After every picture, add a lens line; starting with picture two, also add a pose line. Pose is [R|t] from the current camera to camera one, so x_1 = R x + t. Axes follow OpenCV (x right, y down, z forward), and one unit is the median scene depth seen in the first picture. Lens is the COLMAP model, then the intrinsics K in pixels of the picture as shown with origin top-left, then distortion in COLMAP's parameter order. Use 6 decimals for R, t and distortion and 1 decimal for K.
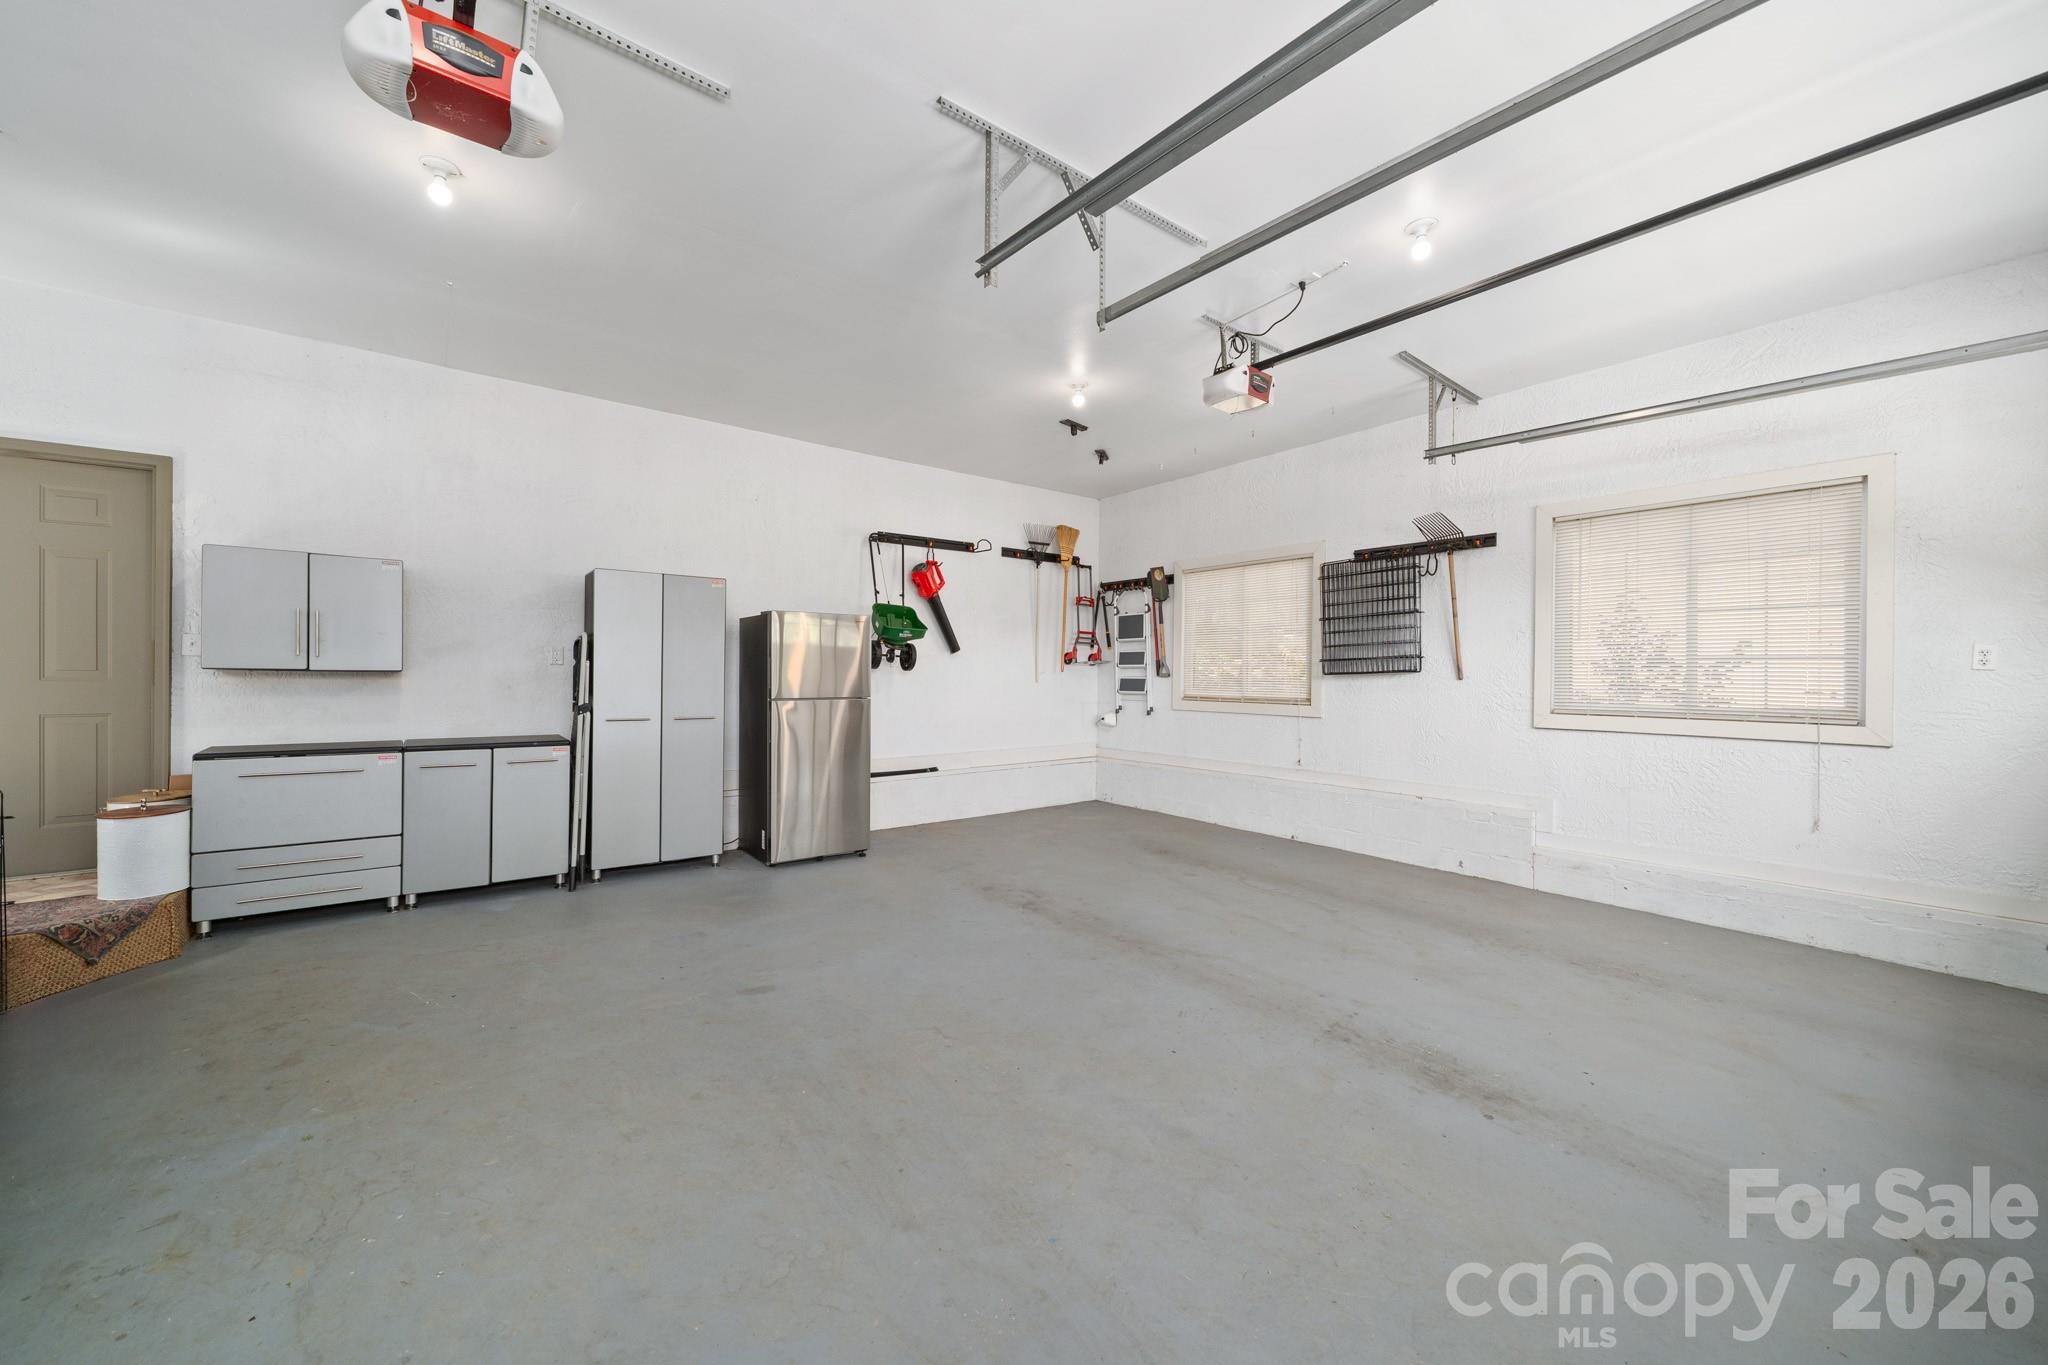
lens RADIAL K [[776.0, 0, 1024.0], [0, 776.0, 682.5], [0, 0, 1]] dist [0.001197, 0.000040]
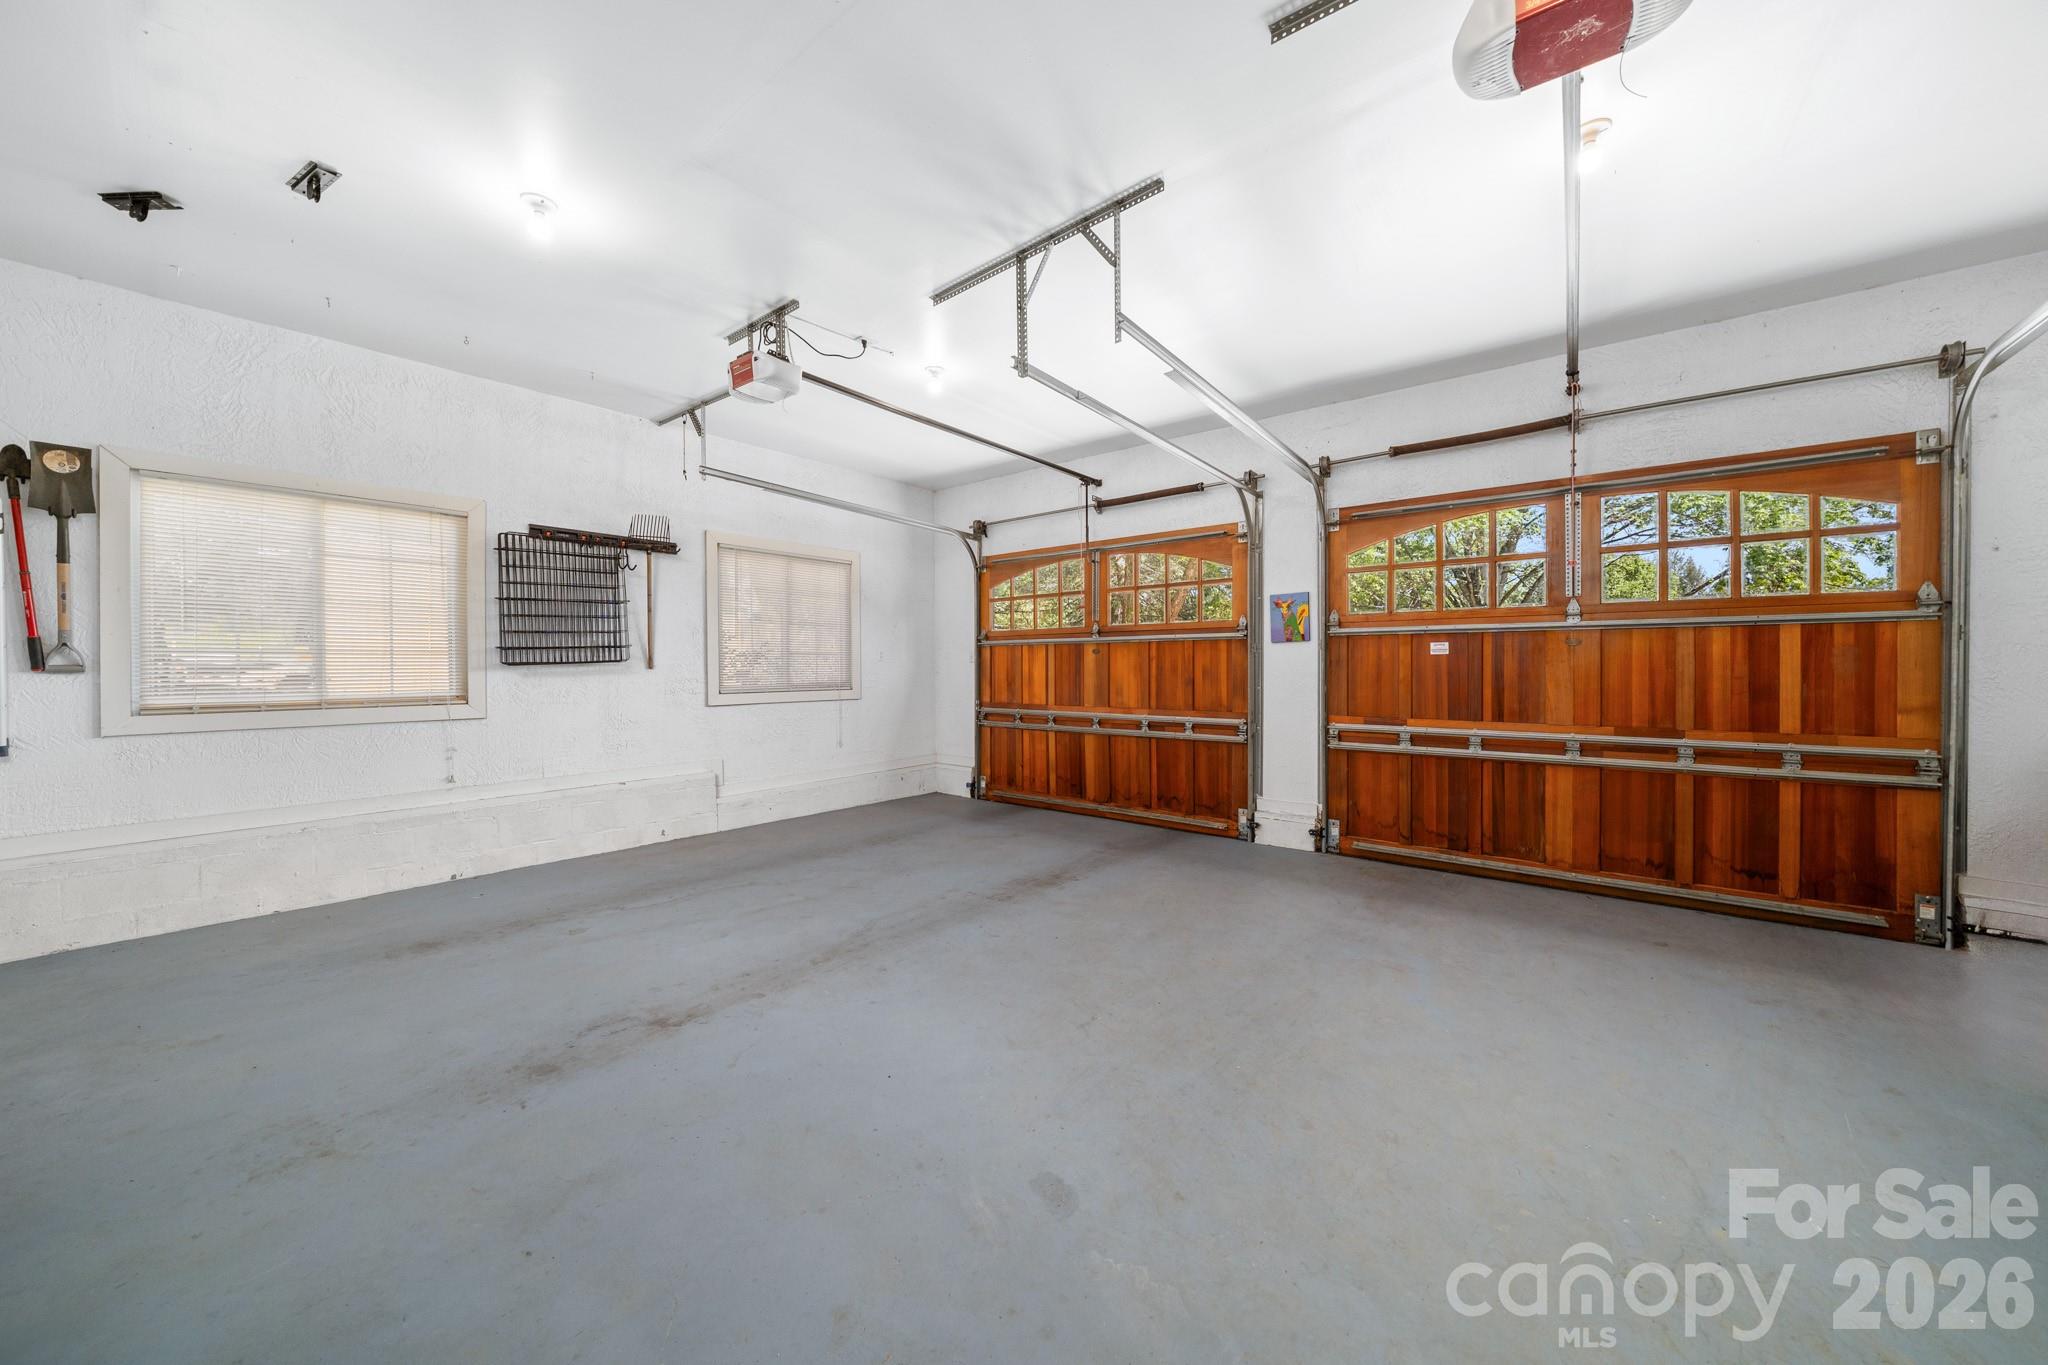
lens RADIAL K [[705.5, 0, 1024.0], [0, 705.5, 682.5], [0, 0, 1]] dist [-0.001691, -0.000097]
pose [[-0.229455, -0.035272, 0.972680, -0.527917], [0.008247, 0.999237, 0.038180, -0.017685], [-0.973284, 0.016782, -0.228989, 0.697345]]
